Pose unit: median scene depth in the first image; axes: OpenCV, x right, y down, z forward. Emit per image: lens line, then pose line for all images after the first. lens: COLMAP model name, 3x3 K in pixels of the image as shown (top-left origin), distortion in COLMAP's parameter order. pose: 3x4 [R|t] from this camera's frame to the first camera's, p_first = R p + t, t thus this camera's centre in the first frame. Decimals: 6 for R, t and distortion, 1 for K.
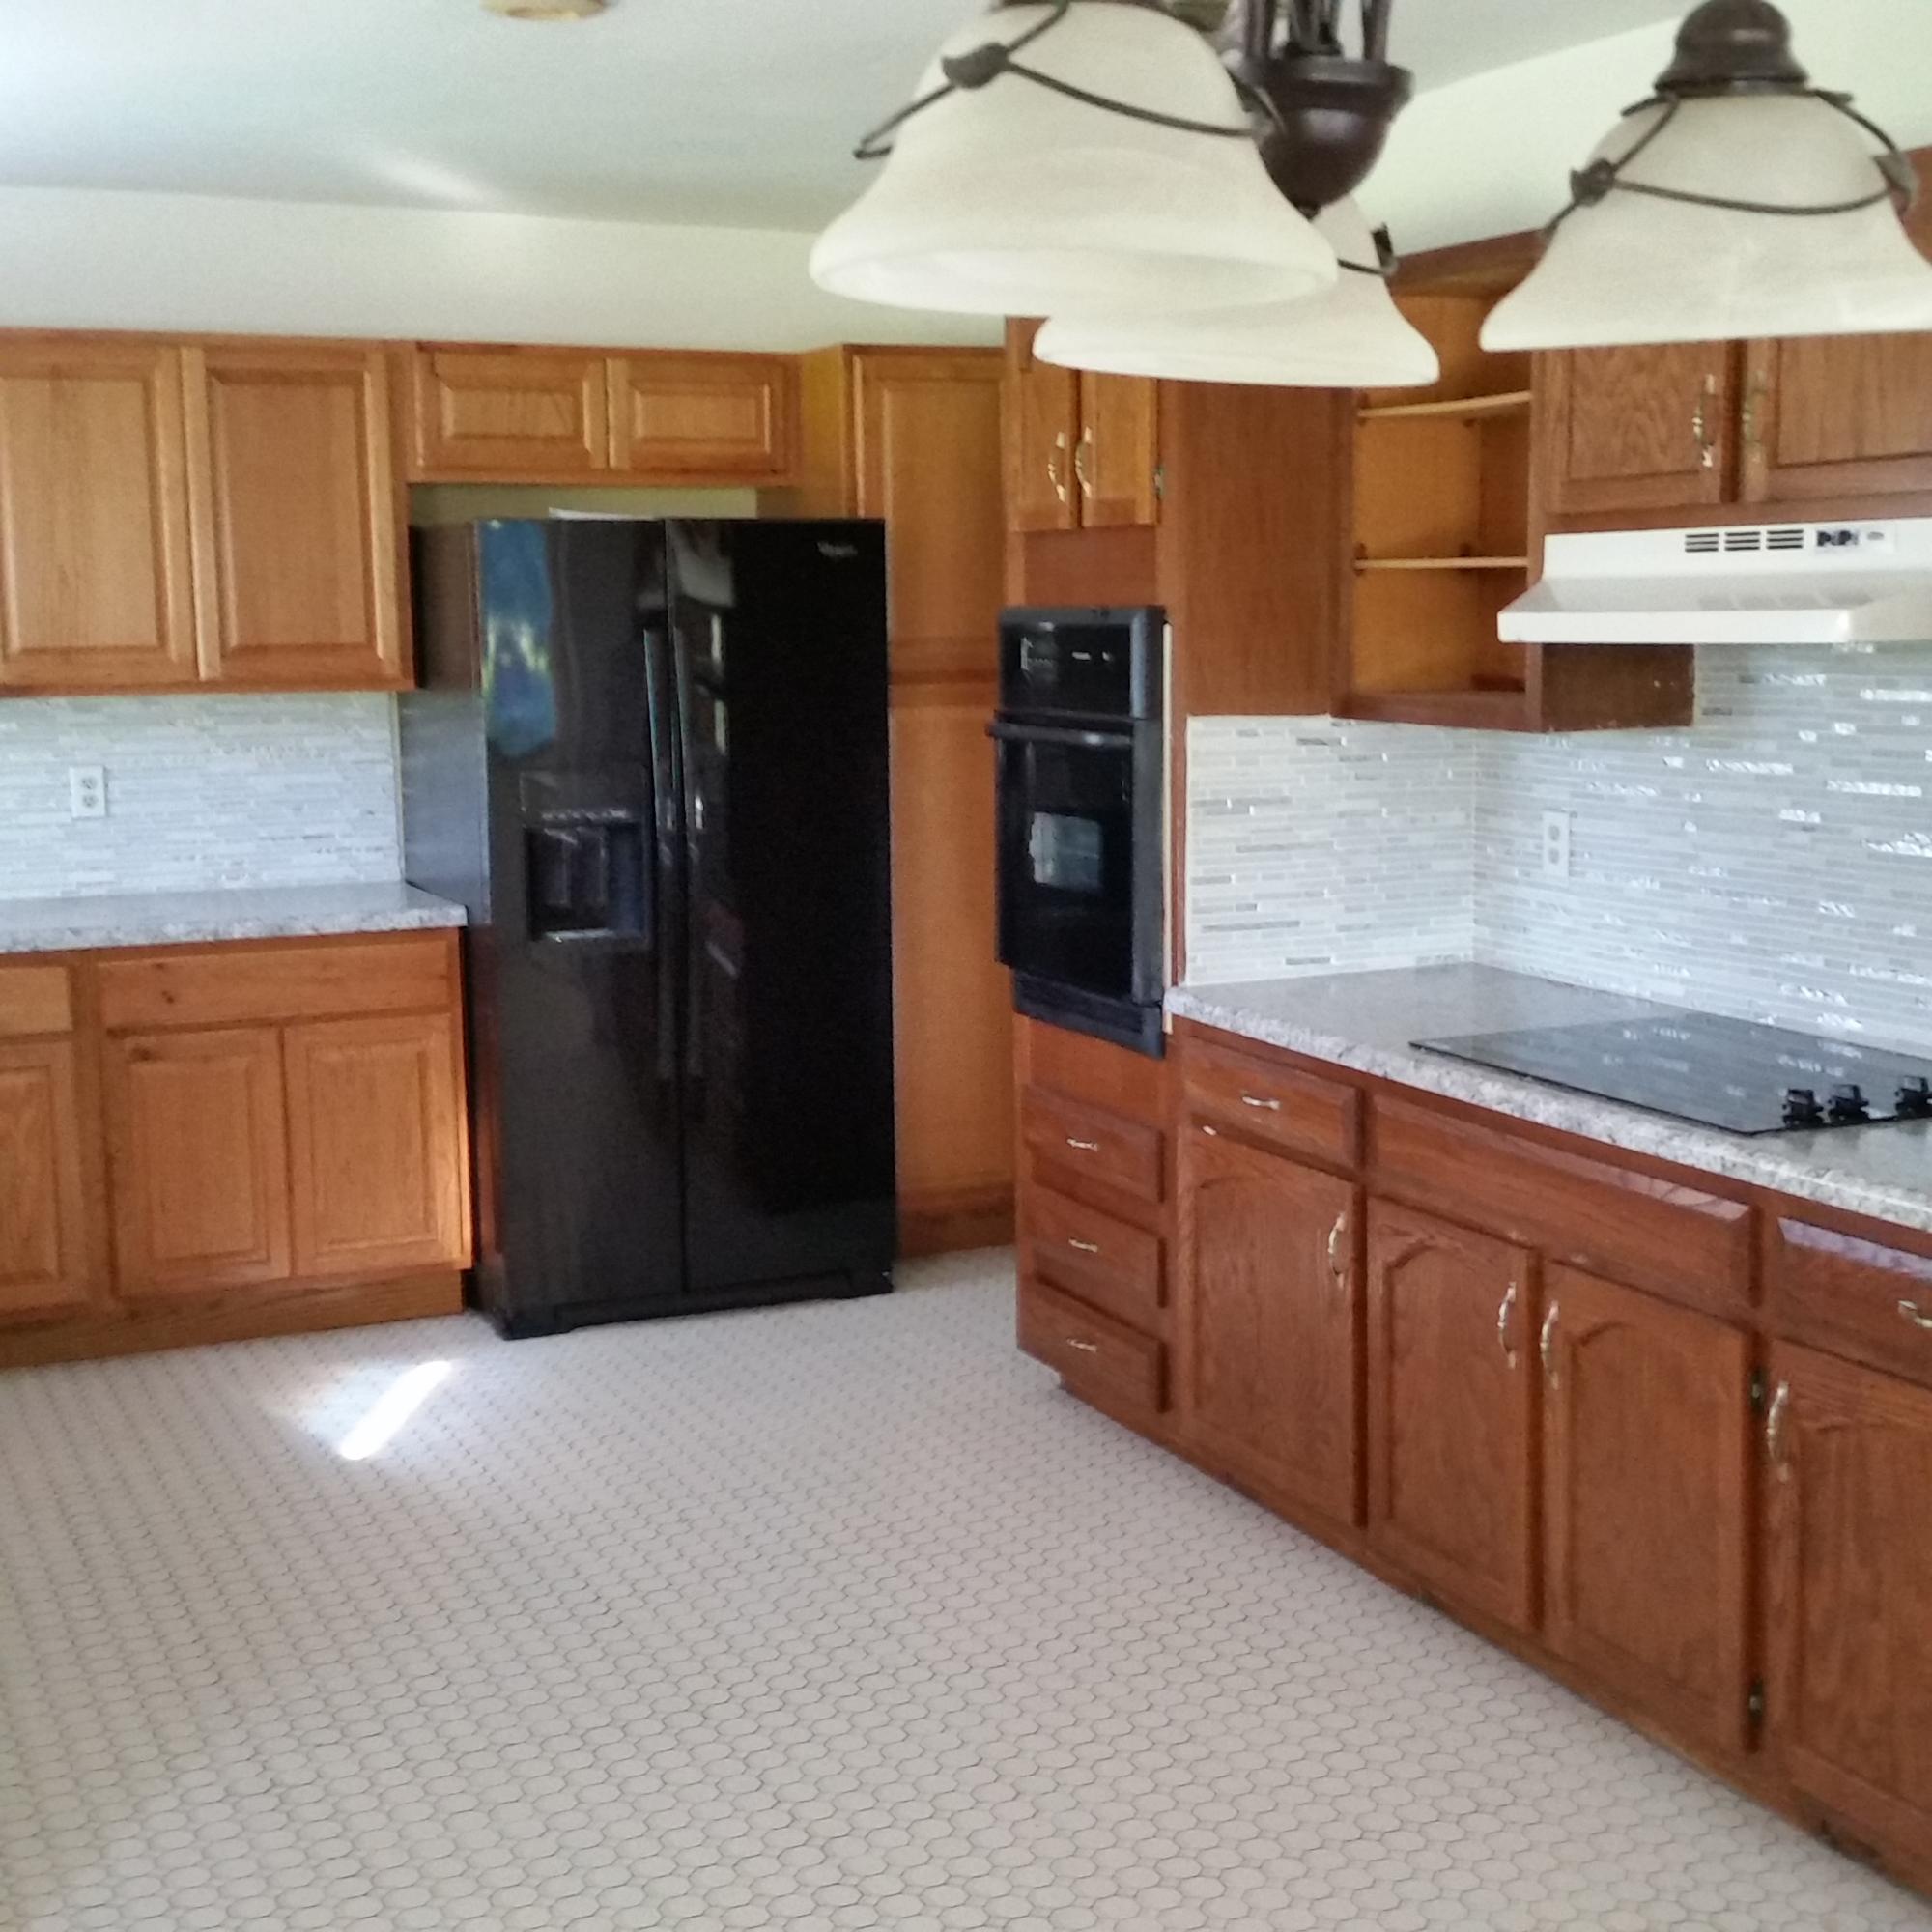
lens RADIAL K [[2625.0, 0, 966.0], [0, 2625.0, 966.0], [0, 0, 1]] dist [0.165625, -0.448100]
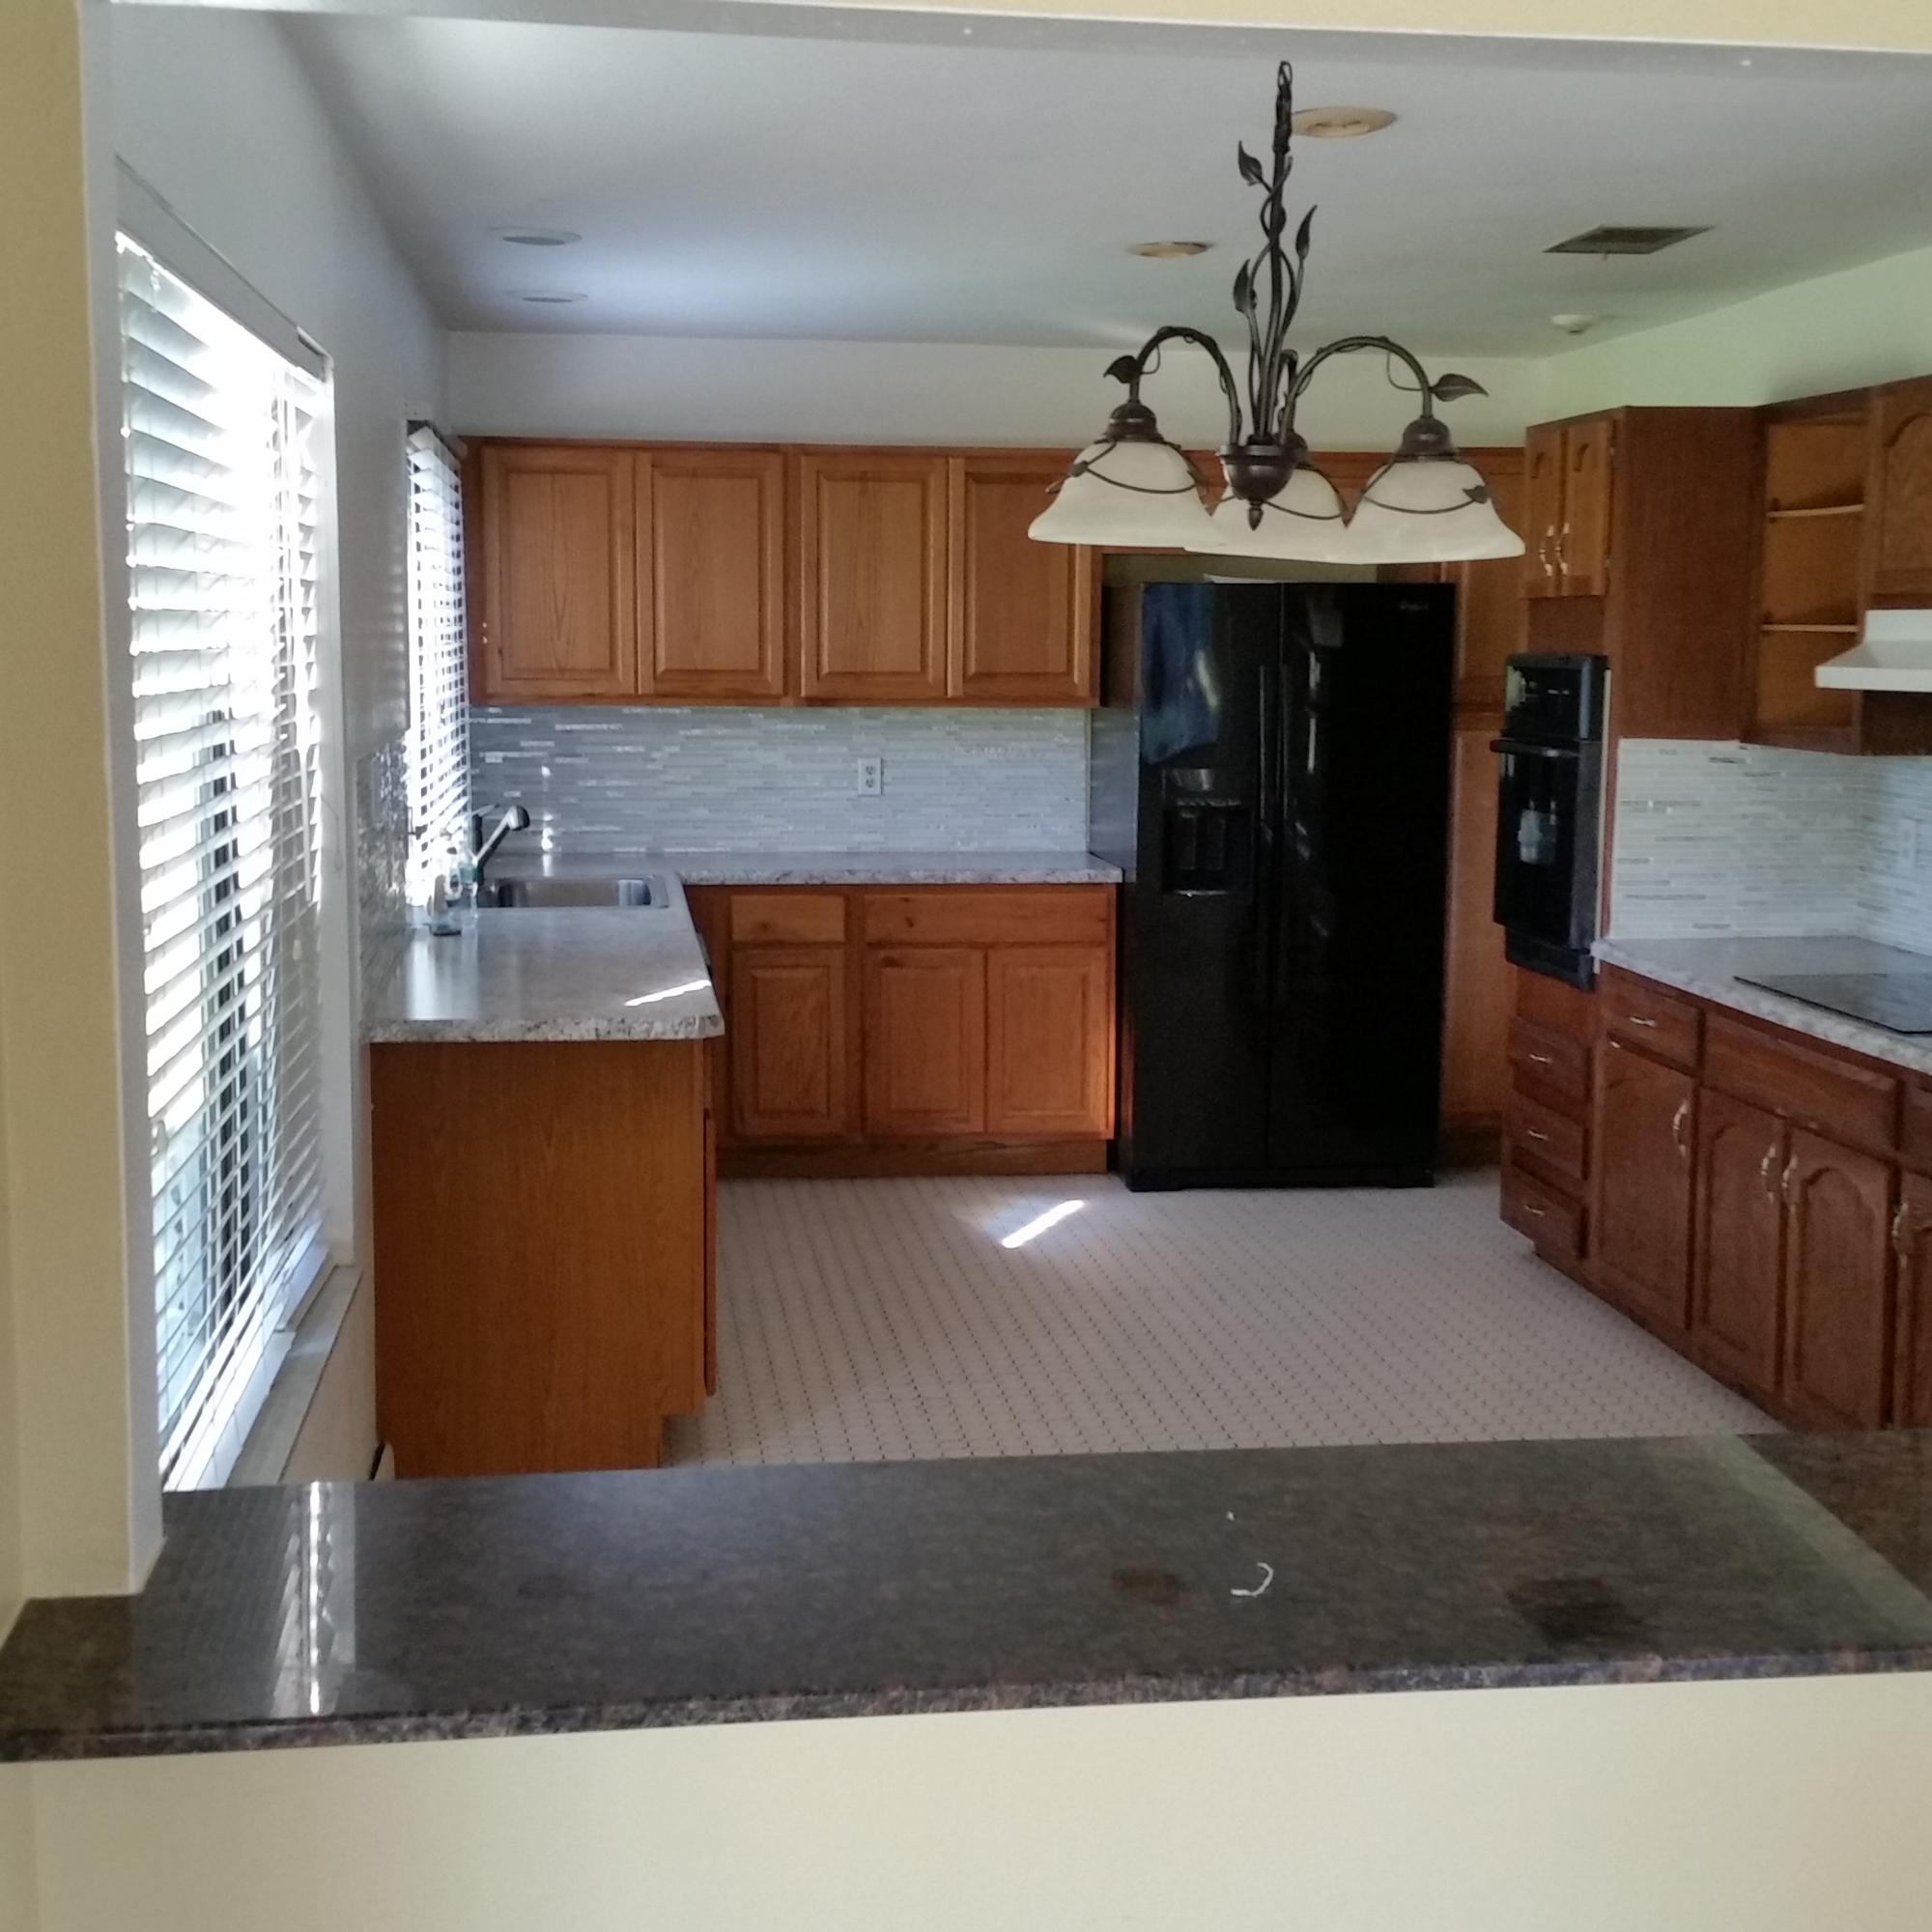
lens RADIAL K [[2494.3, 0, 966.0], [0, 2494.3, 966.0], [0, 0, 1]] dist [0.087151, 0.017912]
pose [[0.955237, 0.057968, -0.290105, 0.132651], [-0.059787, 0.998208, 0.002596, 0.035404], [0.289736, 0.014865, 0.956991, -0.300285]]
